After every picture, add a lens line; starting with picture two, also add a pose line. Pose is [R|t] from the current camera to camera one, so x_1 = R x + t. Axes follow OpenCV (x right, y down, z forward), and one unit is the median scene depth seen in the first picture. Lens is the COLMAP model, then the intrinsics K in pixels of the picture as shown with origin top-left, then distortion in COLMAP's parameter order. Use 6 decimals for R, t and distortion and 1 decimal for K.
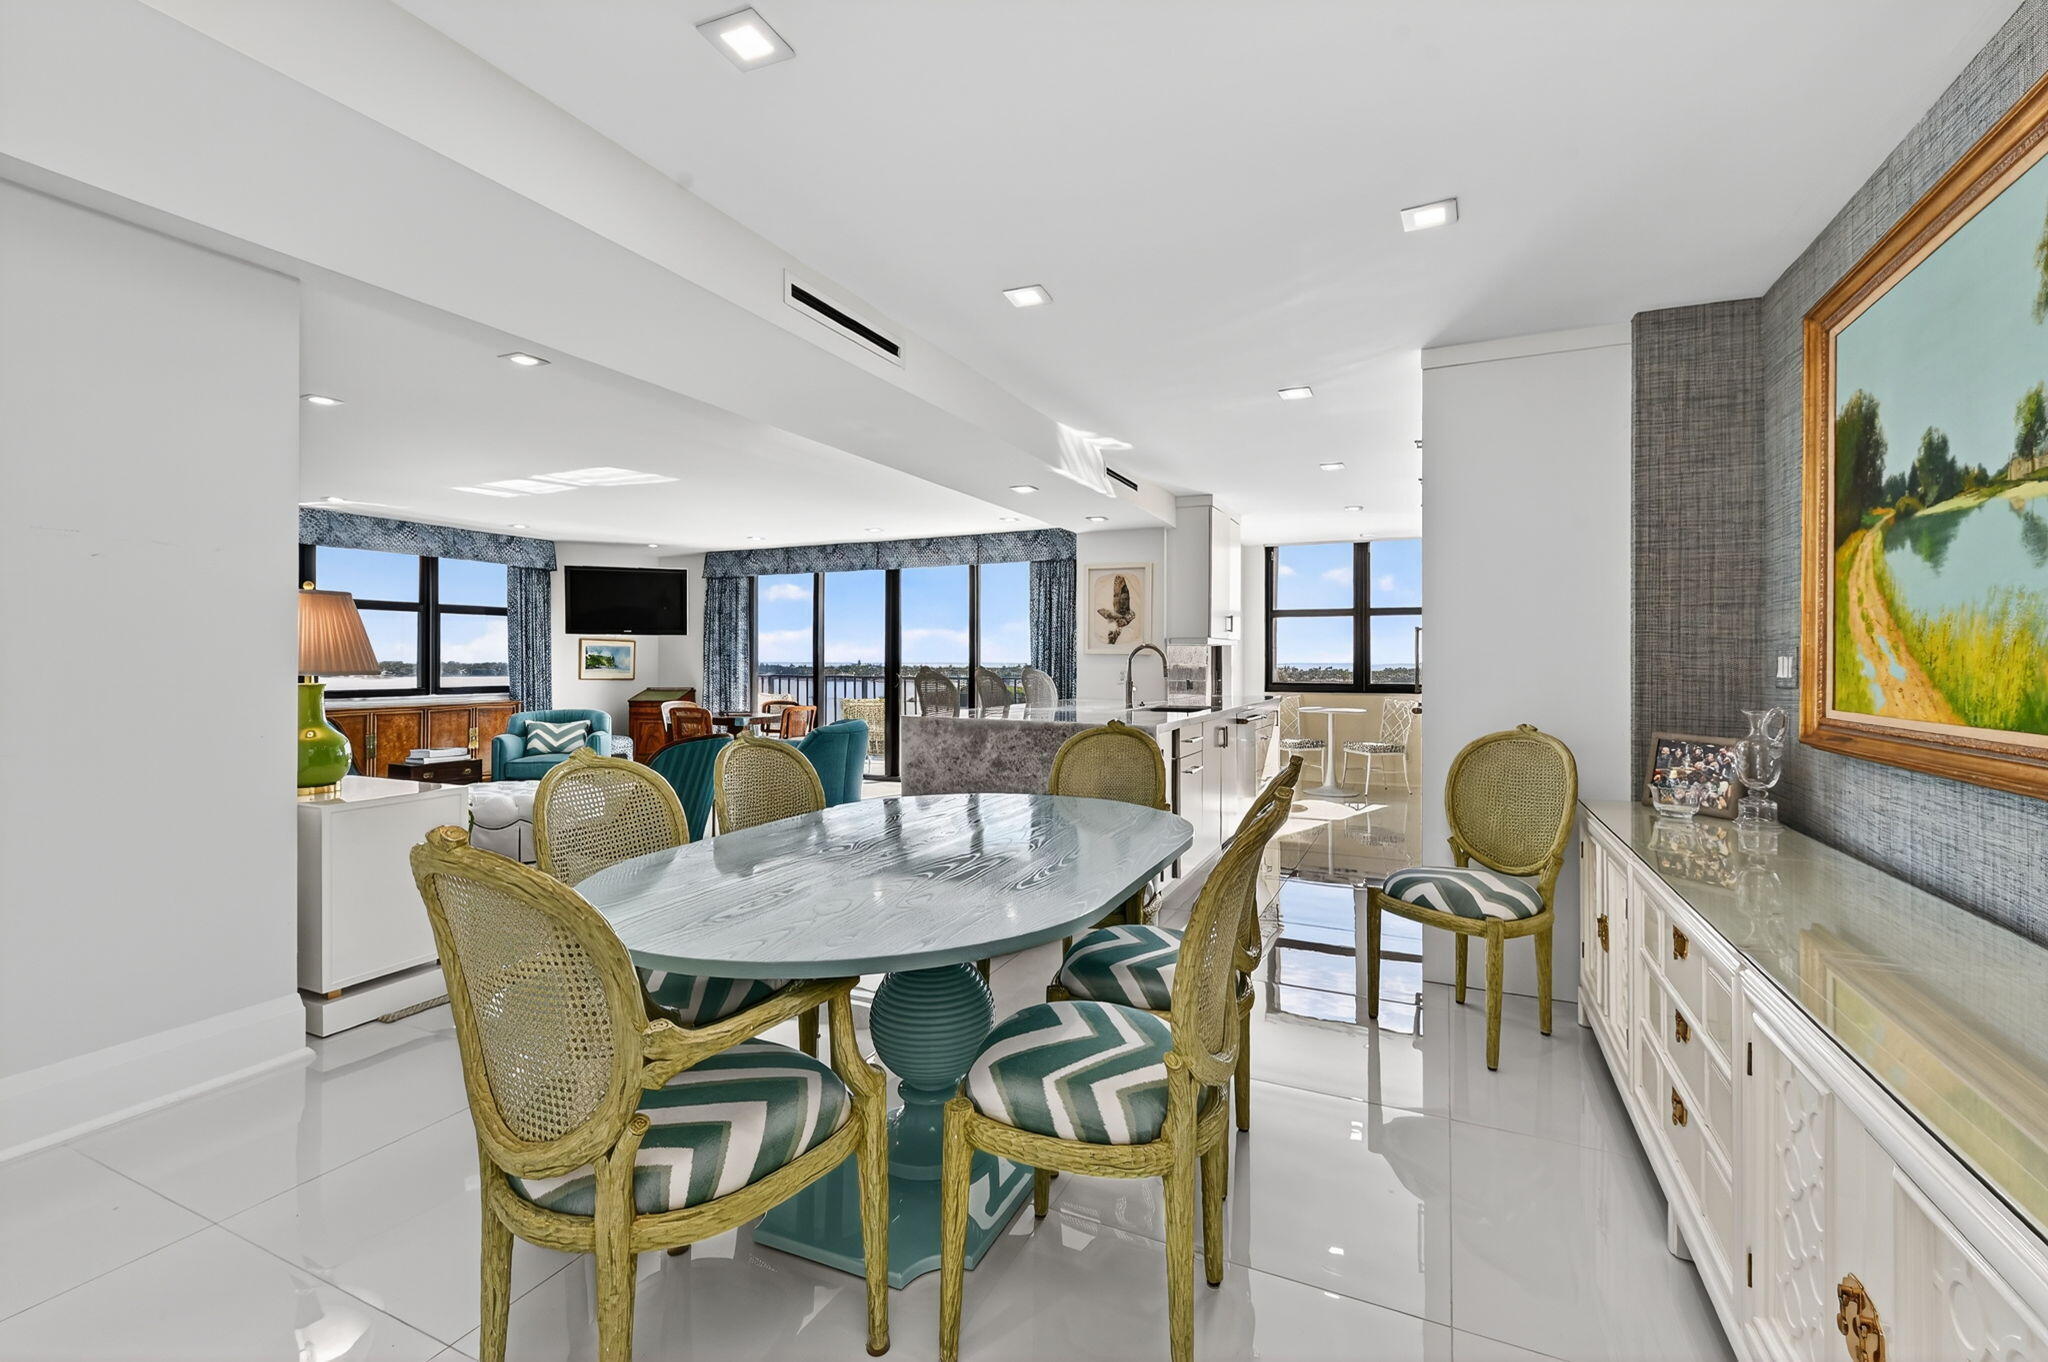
lens RADIAL K [[910.0, 0, 1023.4], [0, 910.0, 660.5], [0, 0, 1]] dist [0.007515, -0.000277]
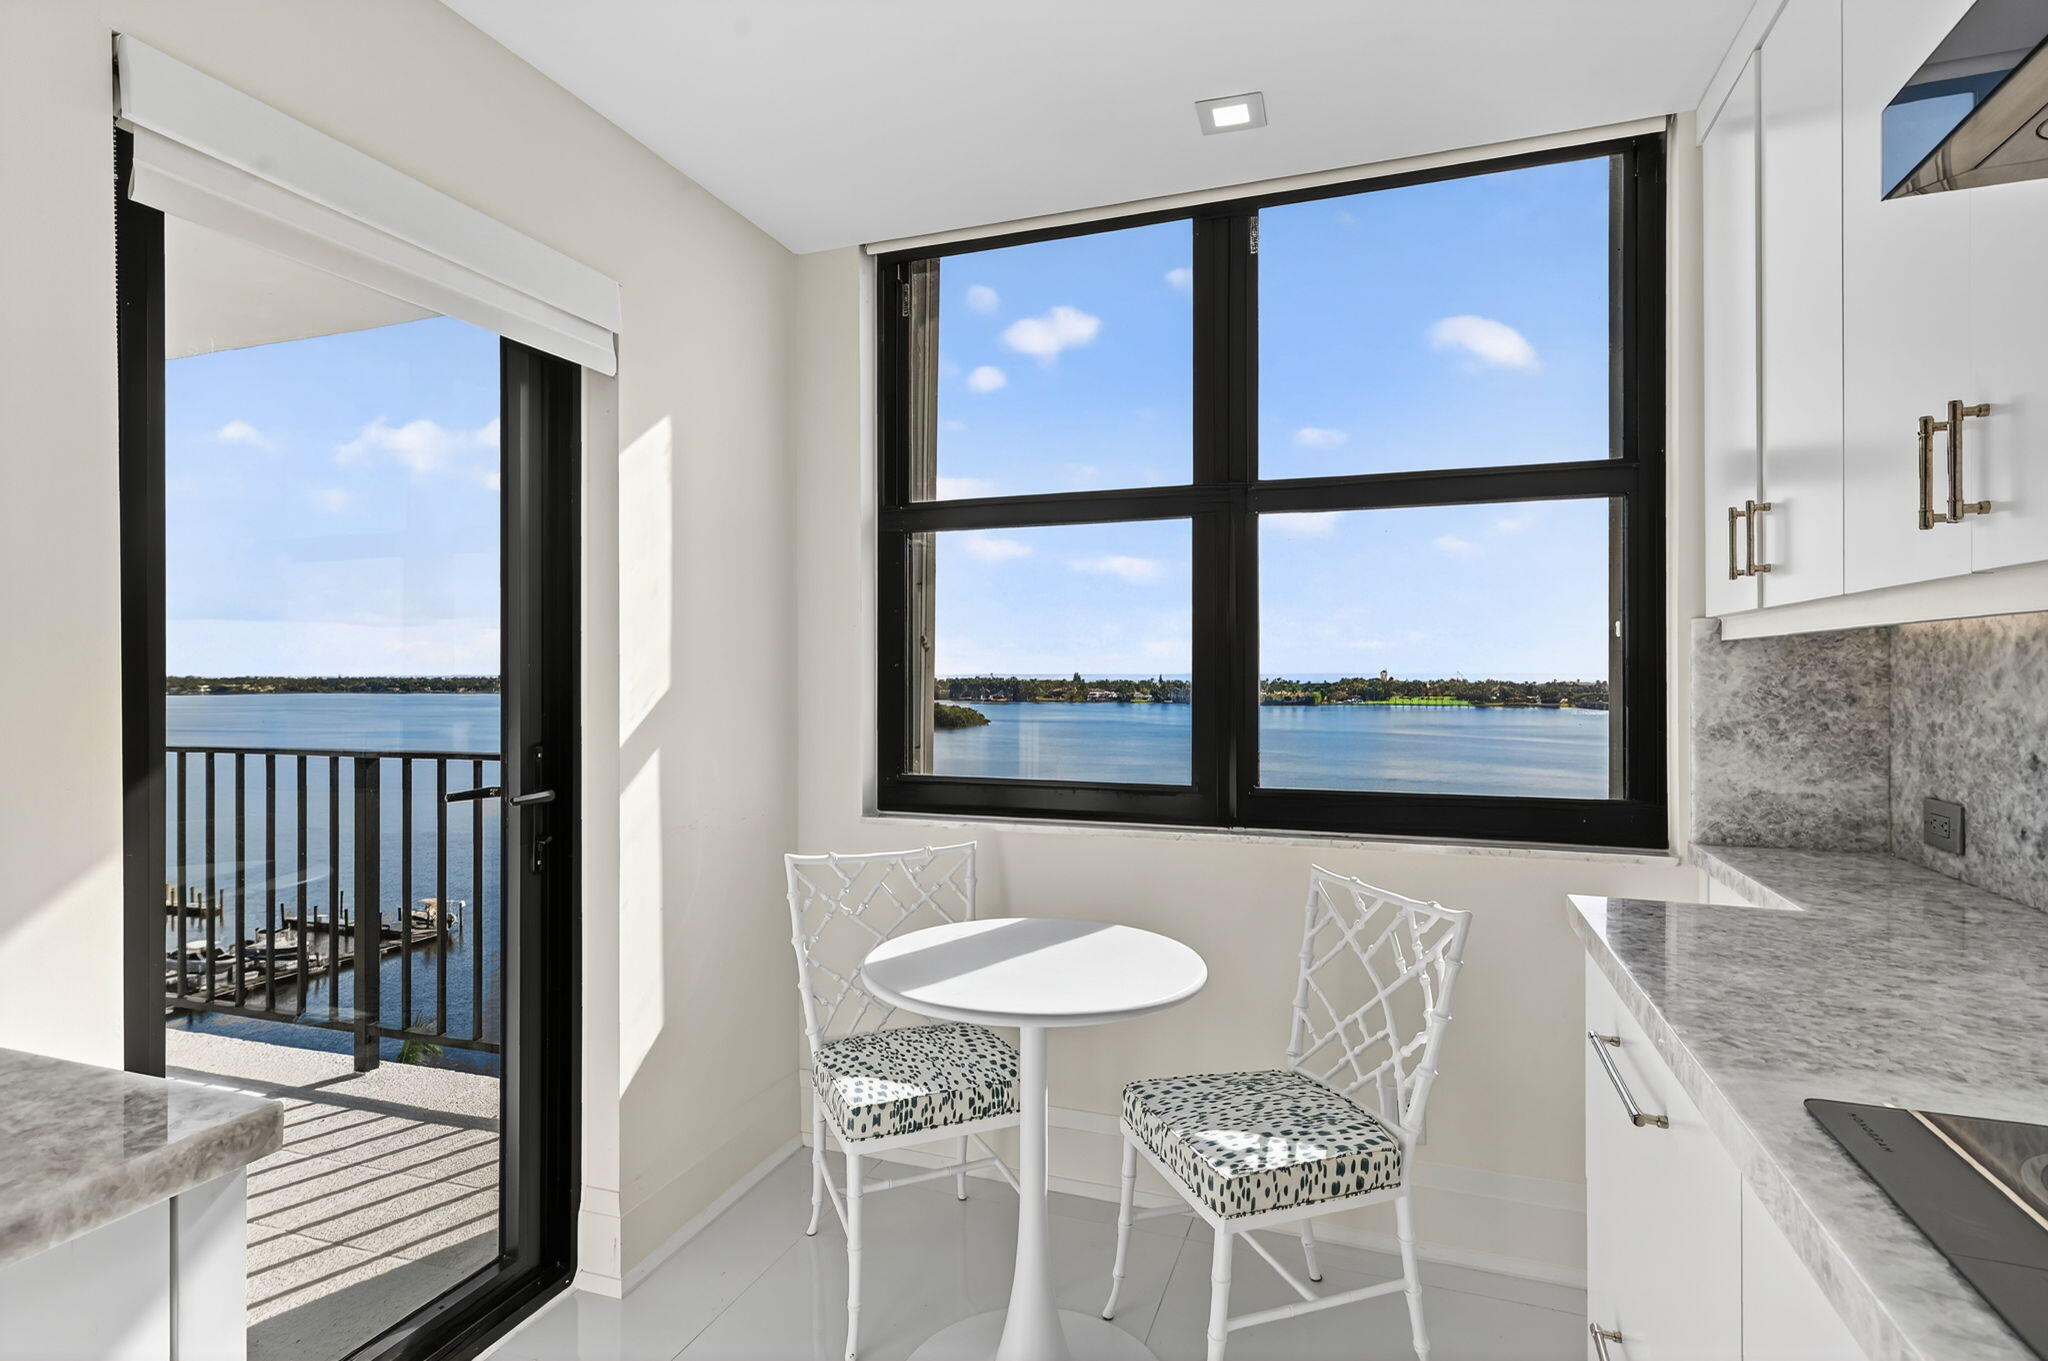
lens RADIAL K [[1033.0, 0, 1026.9], [0, 1033.0, 675.9], [0, 0, 1]] dist [0.011796, -0.000435]
pose [[0.996493, -0.003486, 0.083608, 0.299536], [0.003040, 0.999980, 0.005456, -0.006382], [-0.083625, -0.005183, 0.996484, 0.737570]]
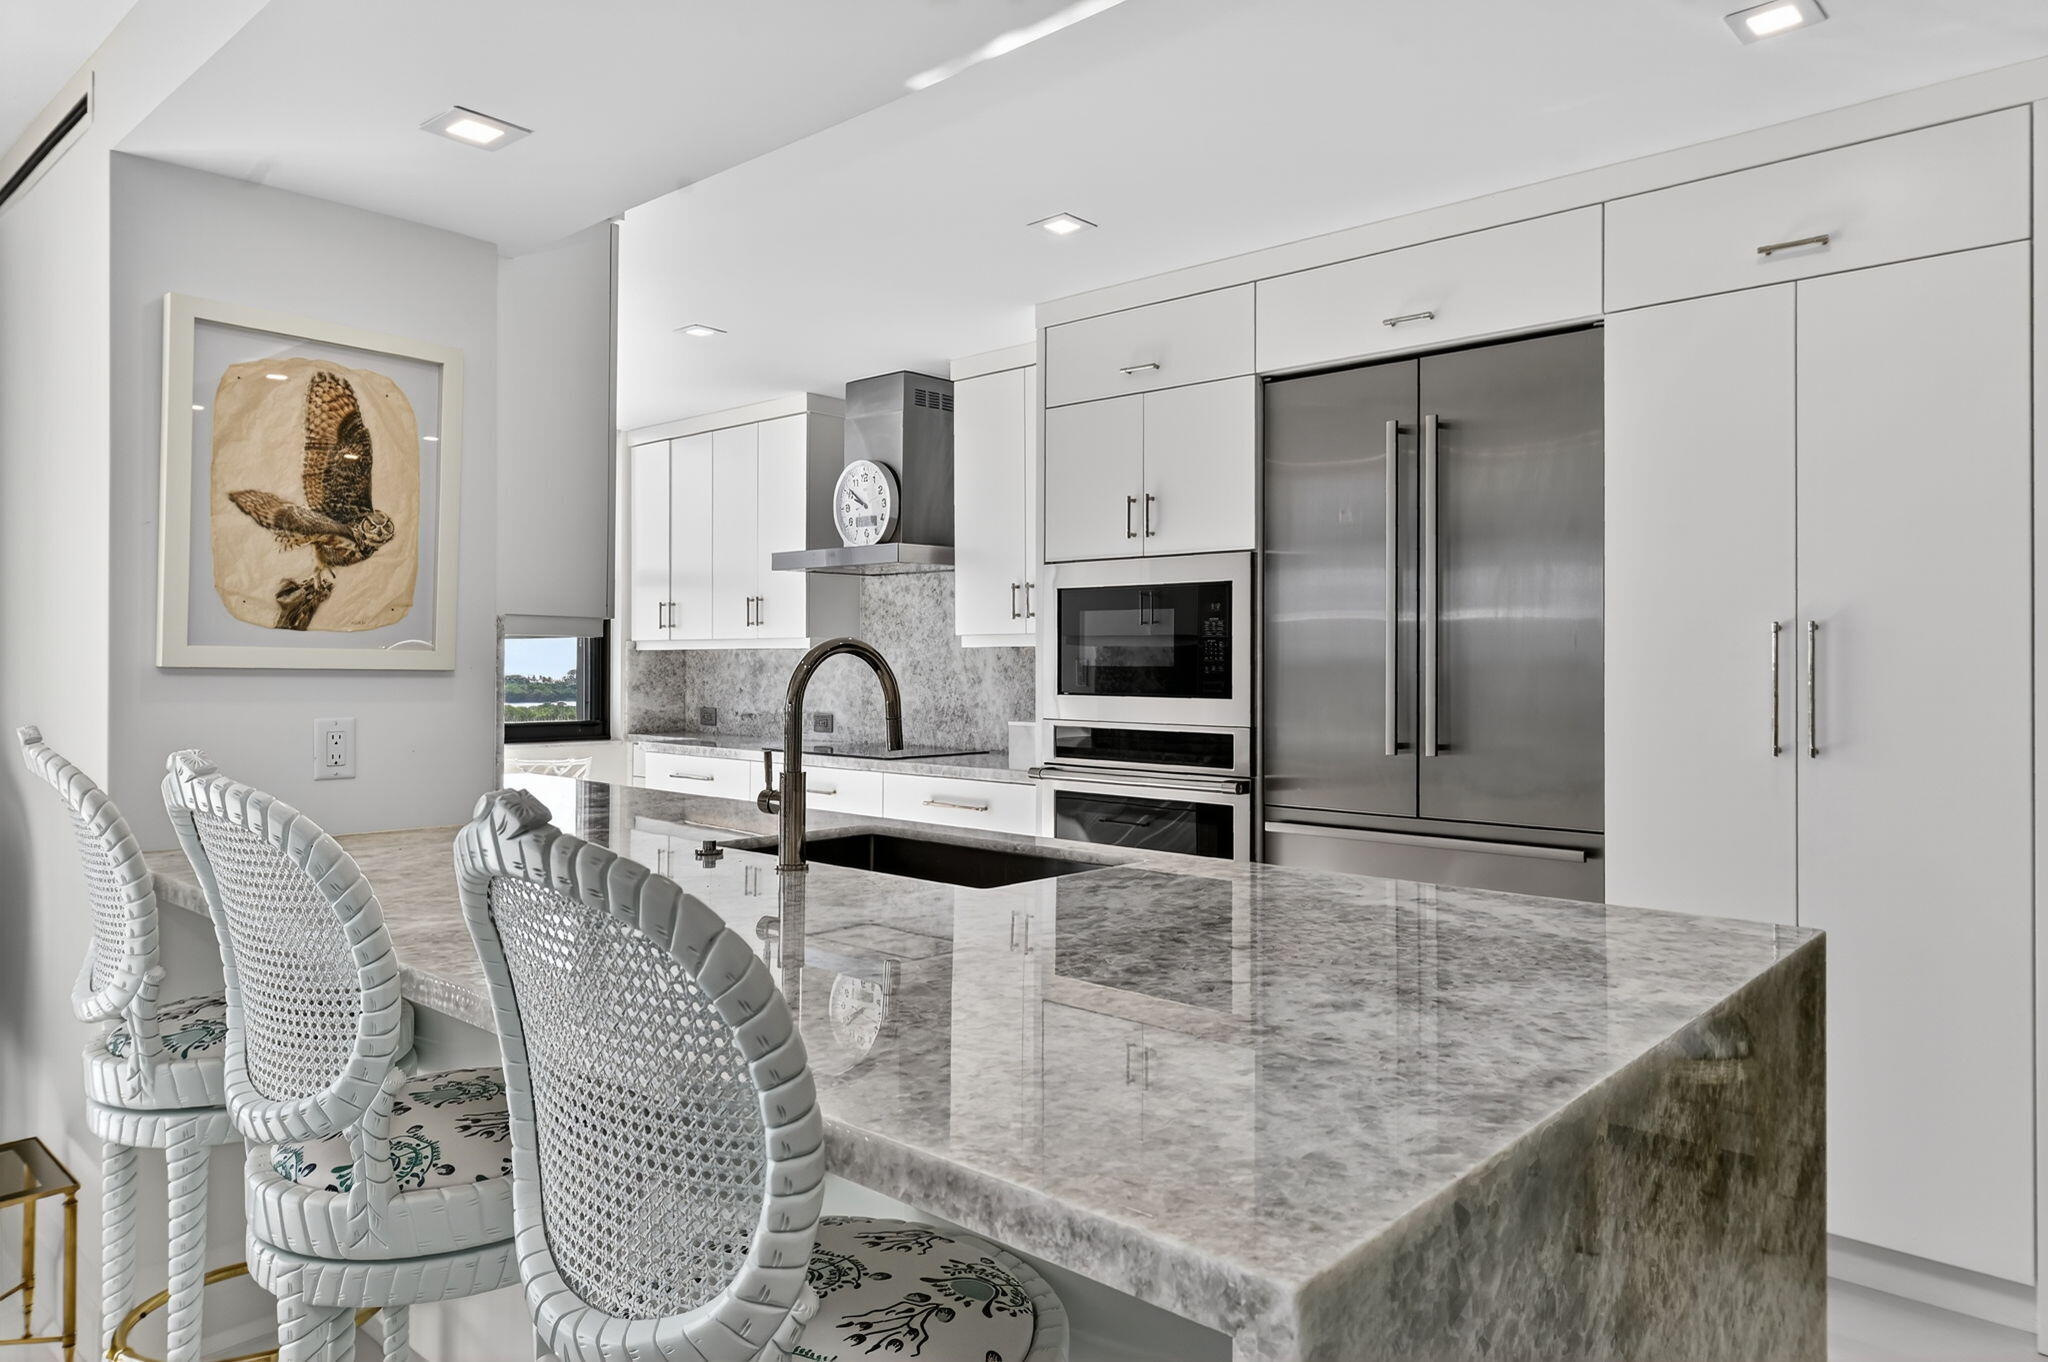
lens RADIAL K [[1270.8, 0, 1032.0], [0, 1270.8, 675.8], [0, 0, 1]] dist [0.007700, 0.009521]
pose [[0.297314, -0.010758, 0.954719, -0.144716], [-0.001523, 0.999930, 0.011742, -0.007187], [-0.954778, -0.004945, 0.297277, 0.532796]]
